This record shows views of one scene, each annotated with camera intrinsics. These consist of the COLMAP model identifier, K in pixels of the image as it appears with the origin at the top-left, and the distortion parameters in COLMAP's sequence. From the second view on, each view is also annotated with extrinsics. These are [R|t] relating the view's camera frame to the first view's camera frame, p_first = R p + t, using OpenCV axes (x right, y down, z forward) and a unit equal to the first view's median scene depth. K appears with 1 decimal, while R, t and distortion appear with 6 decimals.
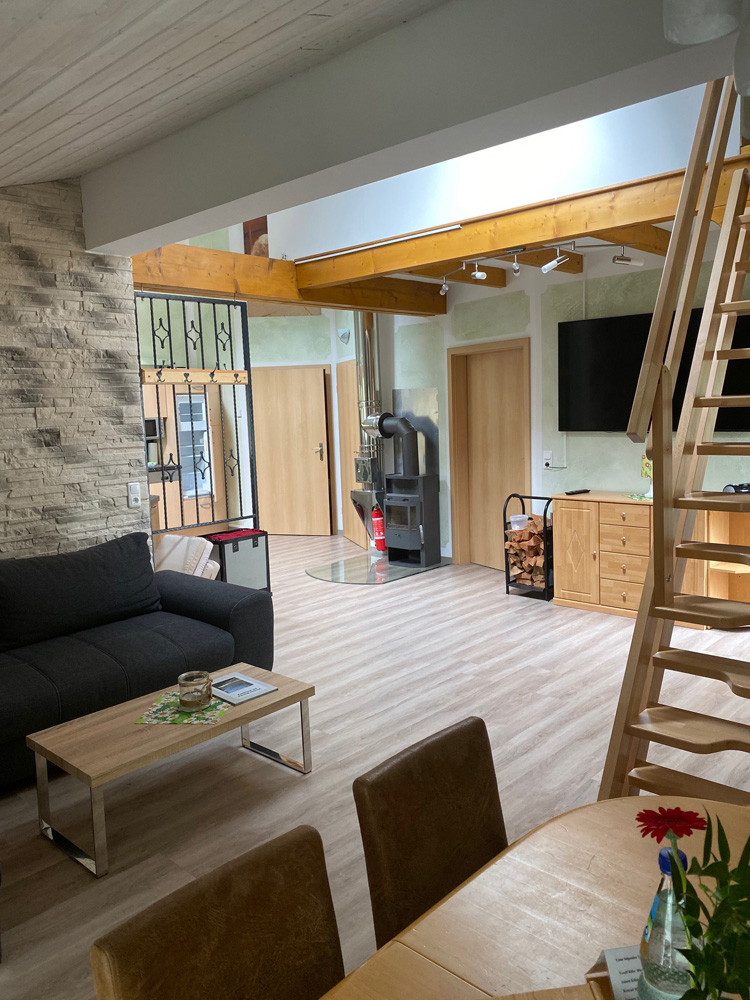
lens RADIAL K [[777.2, 0, 368.4], [0, 777.2, 498.2], [0, 0, 1]] dist [-0.011170, -0.001984]
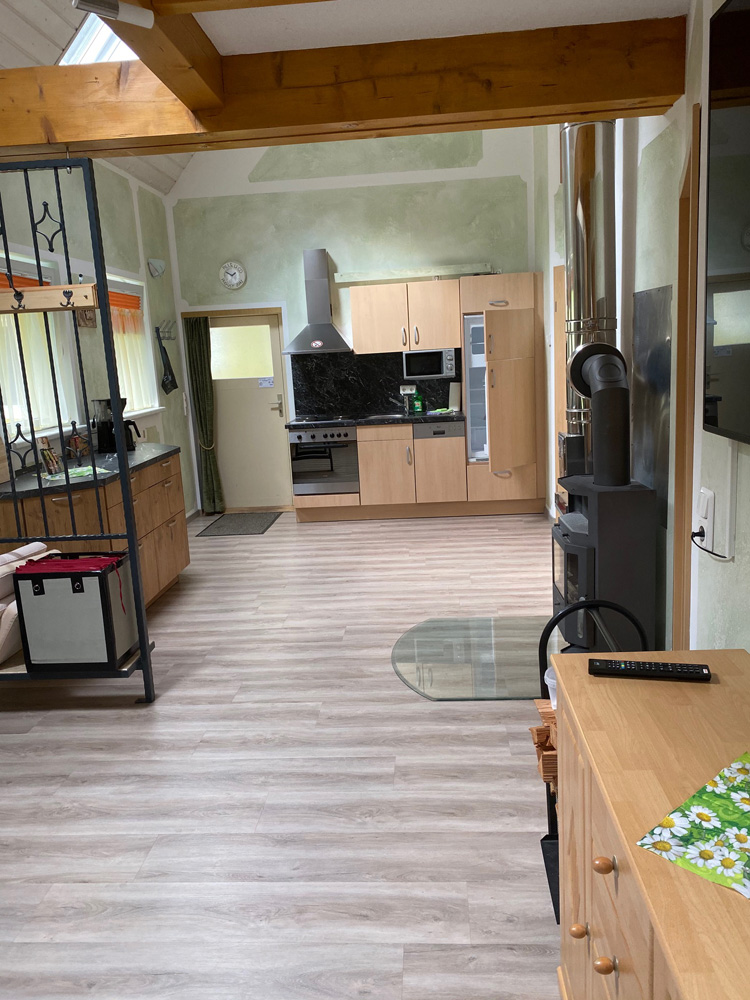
lens RADIAL K [[777.2, 0, 378.0], [0, 777.2, 500.5], [0, 0, 1]] dist [-0.011170, -0.001984]
pose [[0.638905, 0.161108, -0.752227, 0.475663], [-0.066926, 0.985758, 0.154281, -0.123647], [0.766369, -0.048228, 0.640587, 0.896409]]
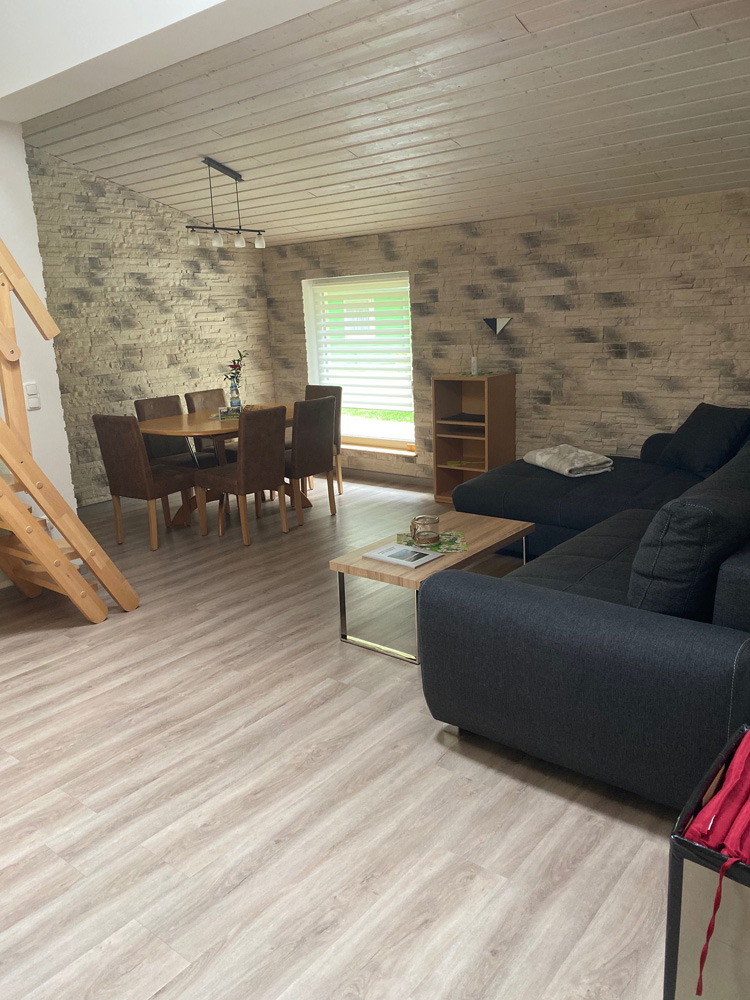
lens RADIAL K [[777.2, 0, 373.1], [0, 777.2, 499.9], [0, 0, 1]] dist [-0.011170, -0.001984]
pose [[-0.993971, 0.095447, -0.053957, -0.054585], [0.070400, 0.932858, 0.353299, -0.137896], [0.084055, 0.347371, -0.933953, 1.331931]]
